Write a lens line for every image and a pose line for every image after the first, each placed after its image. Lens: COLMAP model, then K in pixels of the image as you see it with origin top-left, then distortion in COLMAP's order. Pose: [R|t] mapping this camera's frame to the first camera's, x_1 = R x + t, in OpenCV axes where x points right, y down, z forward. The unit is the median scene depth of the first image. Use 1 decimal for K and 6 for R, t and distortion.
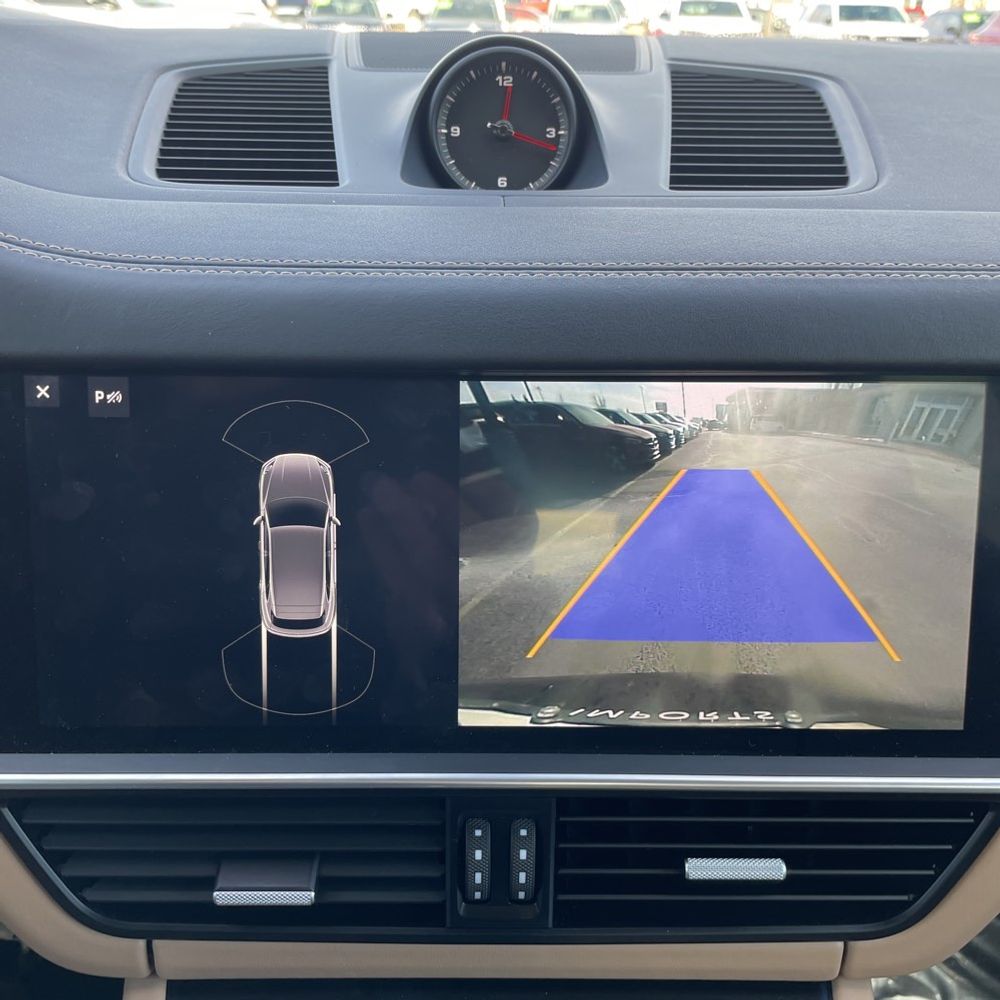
lens RADIAL K [[1056.6, 0, 478.8], [0, 1056.6, 481.8], [0, 0, 1]] dist [0.123502, -0.214699]
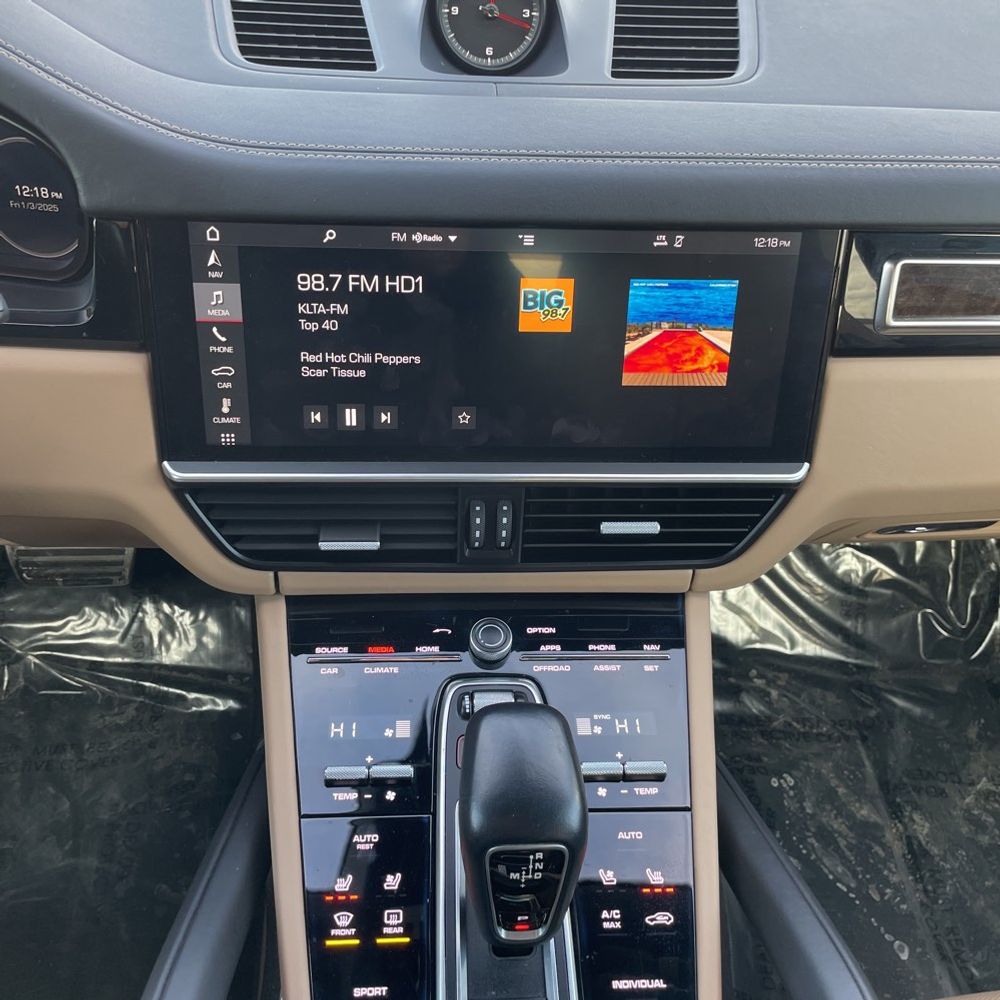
lens RADIAL K [[1056.6, 0, 478.8], [0, 1056.6, 481.8], [0, 0, 1]] dist [0.123502, -0.214699]
pose [[0.998241, -0.003550, 0.059183, -0.094193], [-0.011188, 0.968997, 0.246819, -0.114391], [-0.058225, -0.247047, 0.967253, -0.566202]]
